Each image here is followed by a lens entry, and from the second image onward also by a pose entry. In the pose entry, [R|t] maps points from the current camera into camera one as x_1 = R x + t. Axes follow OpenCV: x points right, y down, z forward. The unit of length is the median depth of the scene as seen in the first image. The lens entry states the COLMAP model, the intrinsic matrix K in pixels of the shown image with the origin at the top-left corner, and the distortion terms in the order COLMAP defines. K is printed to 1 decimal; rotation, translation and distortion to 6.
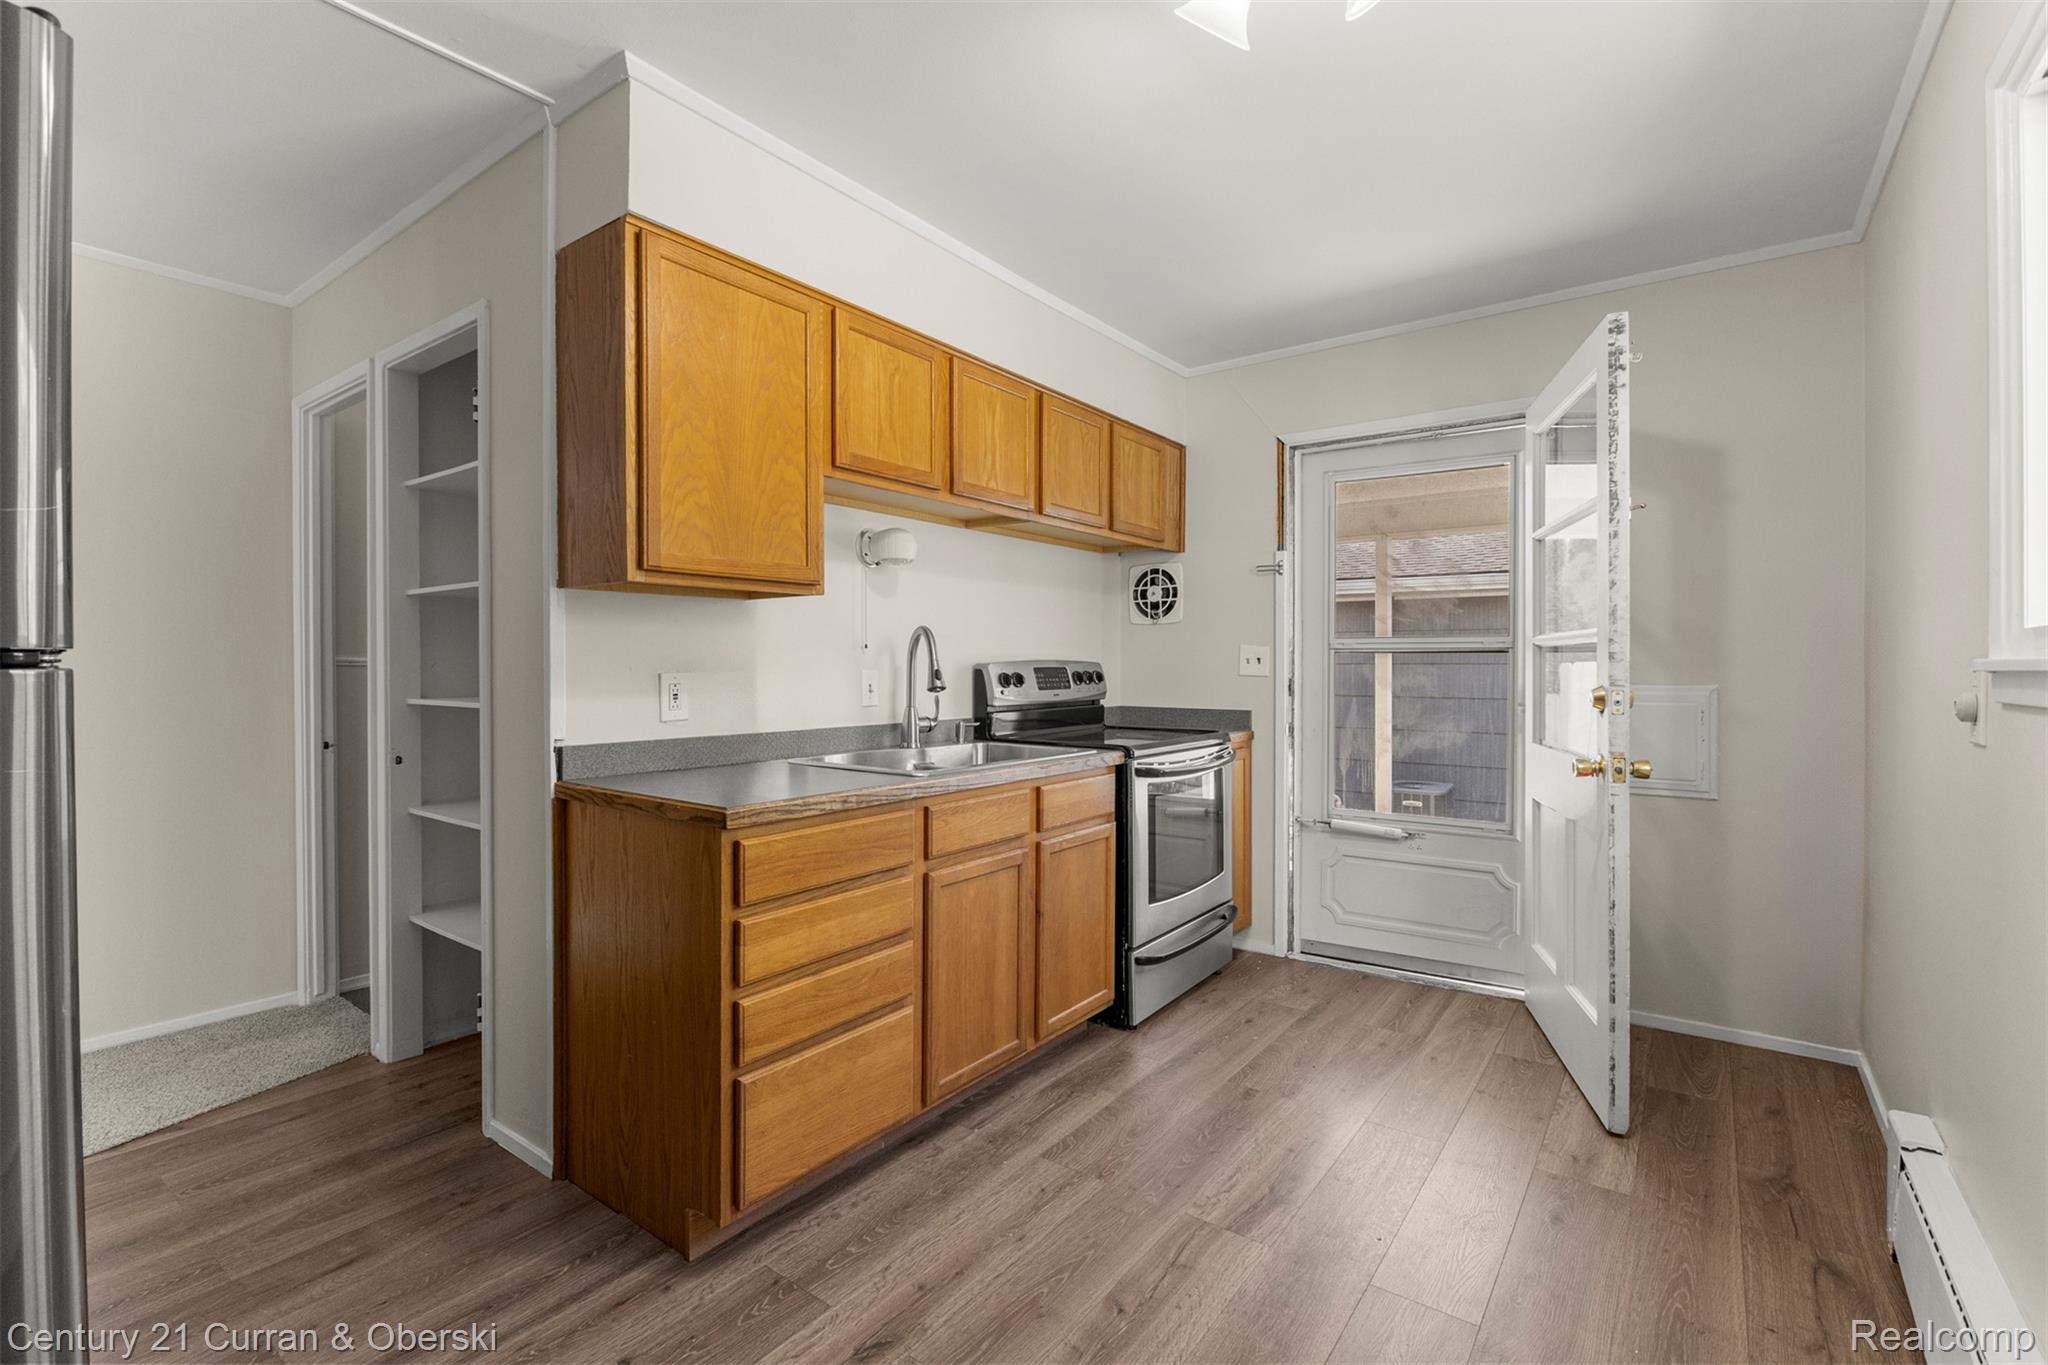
lens RADIAL K [[898.8, 0, 1026.2], [0, 898.8, 673.8], [0, 0, 1]] dist [-0.007697, -0.000083]
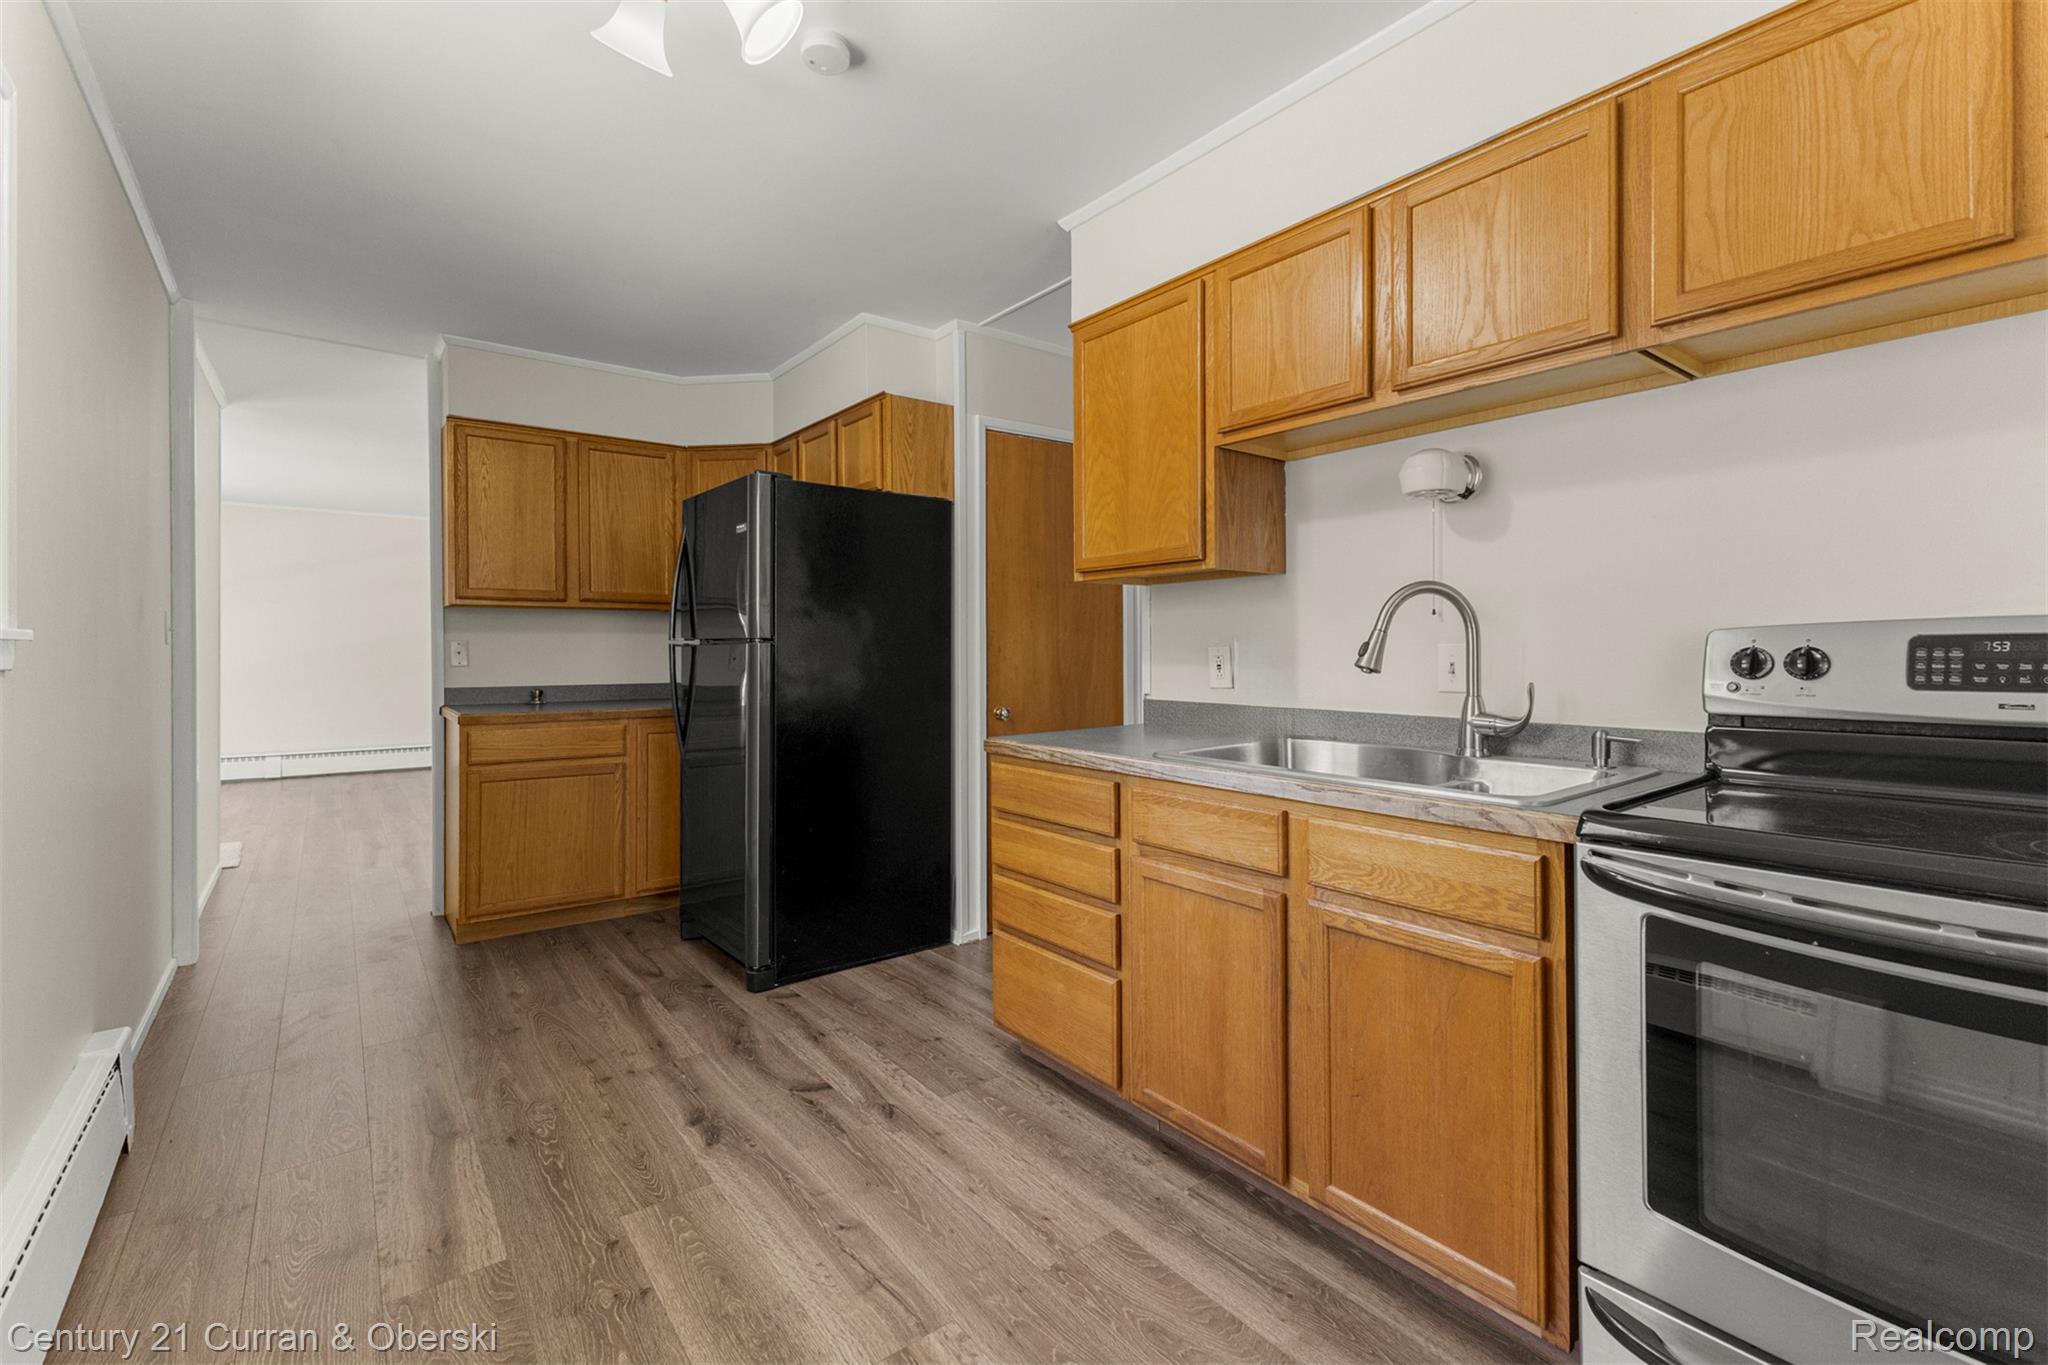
lens RADIAL K [[889.3, 0, 1034.0], [0, 889.3, 651.0], [0, 0, 1]] dist [0.009481, -0.002016]
pose [[-0.254341, 0.004981, -0.967102, 0.733770], [-0.004733, 0.999968, 0.006394, -0.001025], [0.967103, 0.006203, -0.254310, 1.003034]]
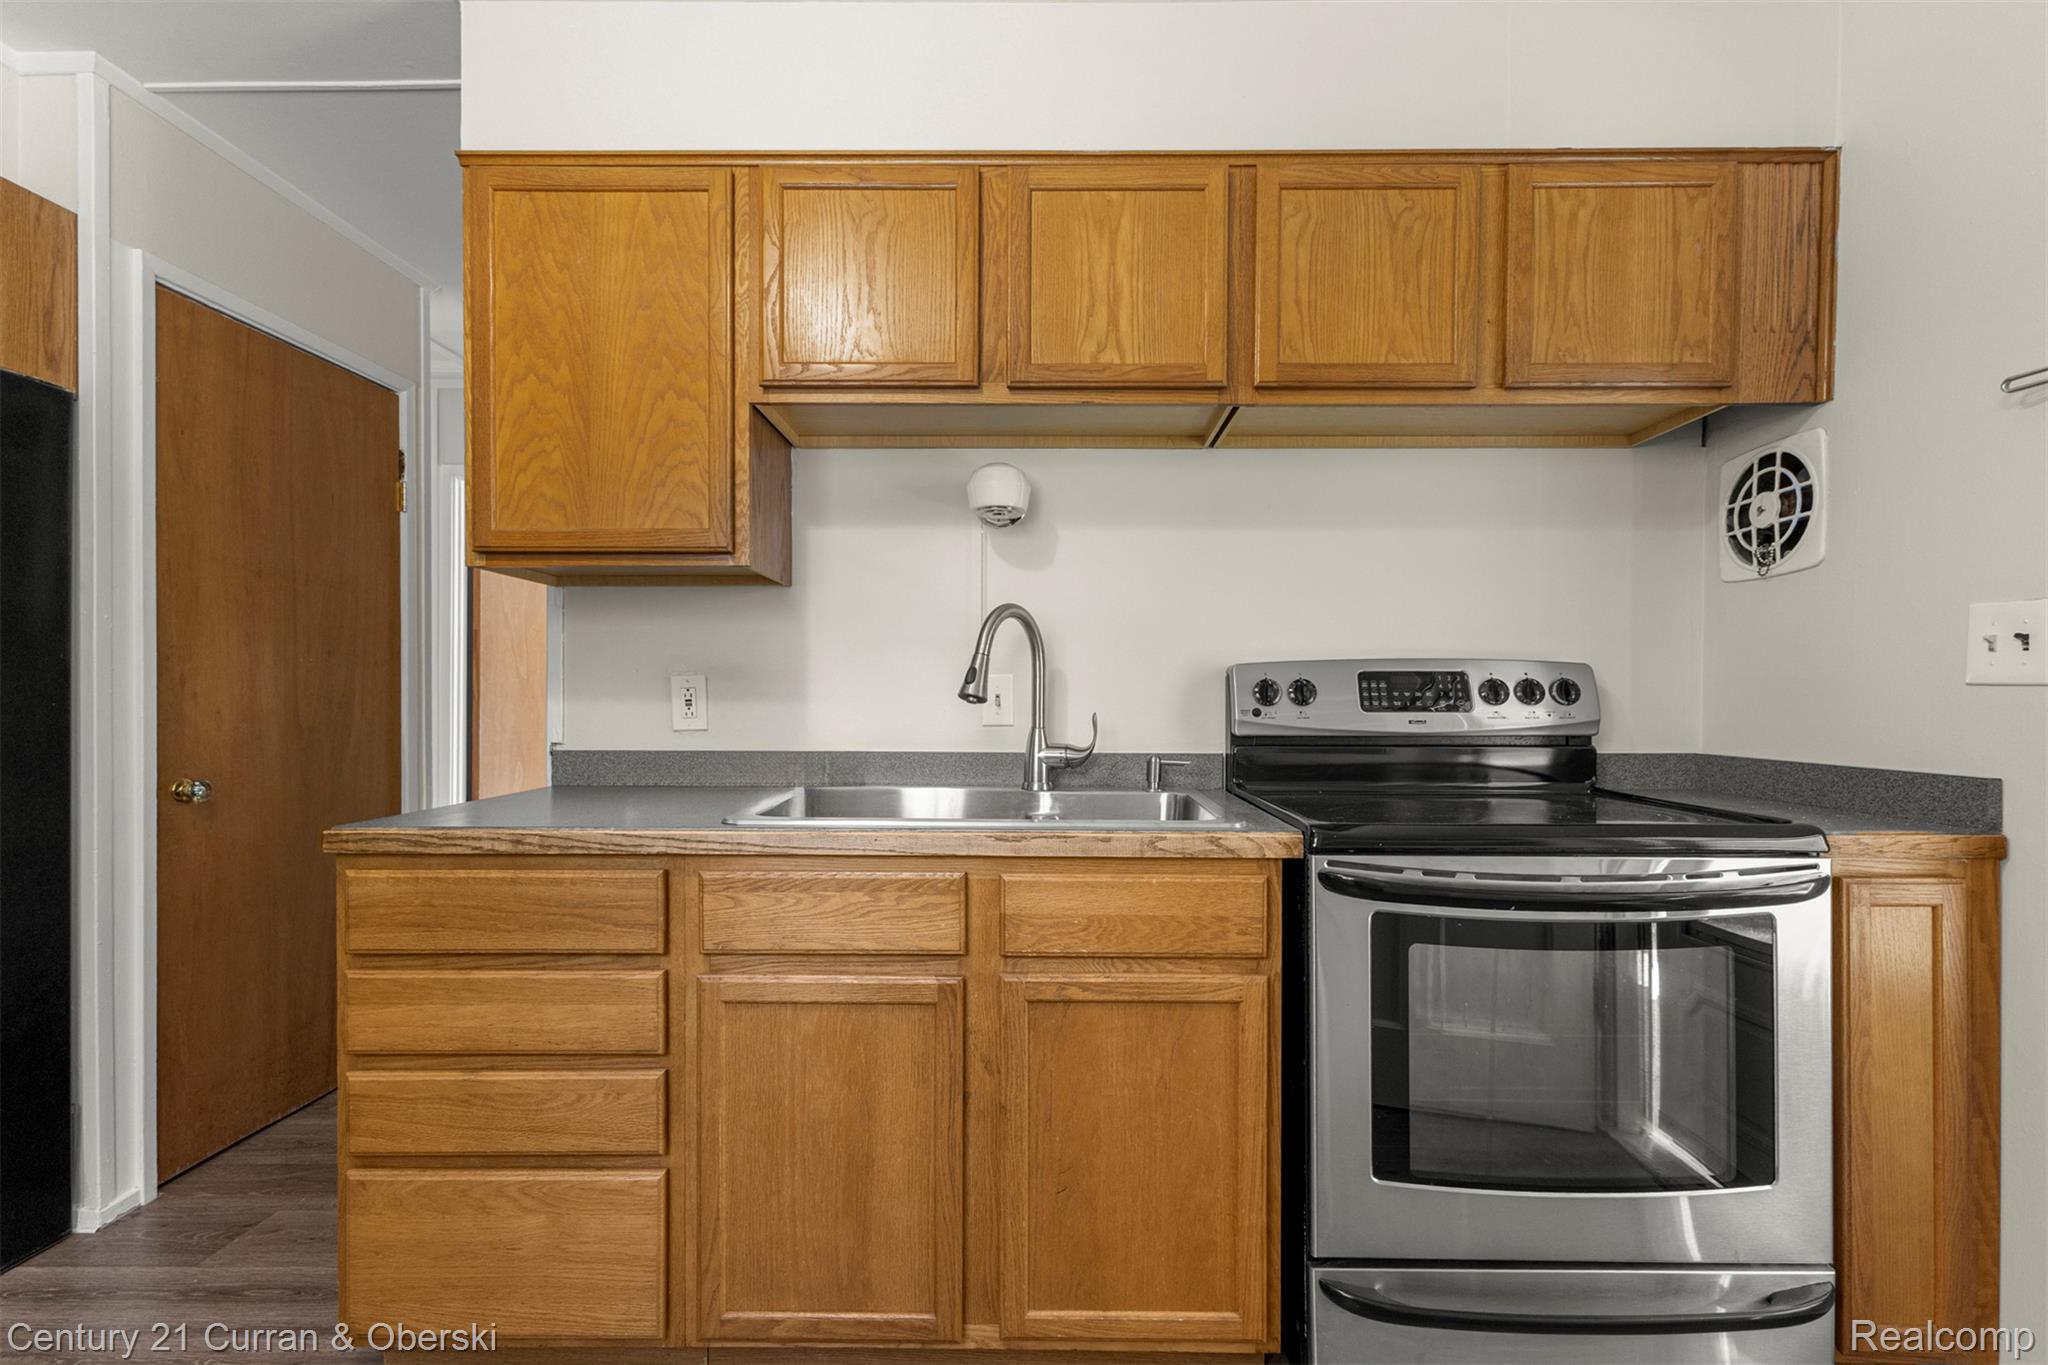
lens RADIAL K [[889.3, 0, 1038.5], [0, 889.3, 710.6], [0, 0, 1]] dist [0.009481, -0.002016]
pose [[0.593682, 0.007638, -0.804664, 0.479365], [-0.010693, 0.999942, 0.001602, 0.026296], [0.804629, 0.007653, 0.593729, 0.718584]]
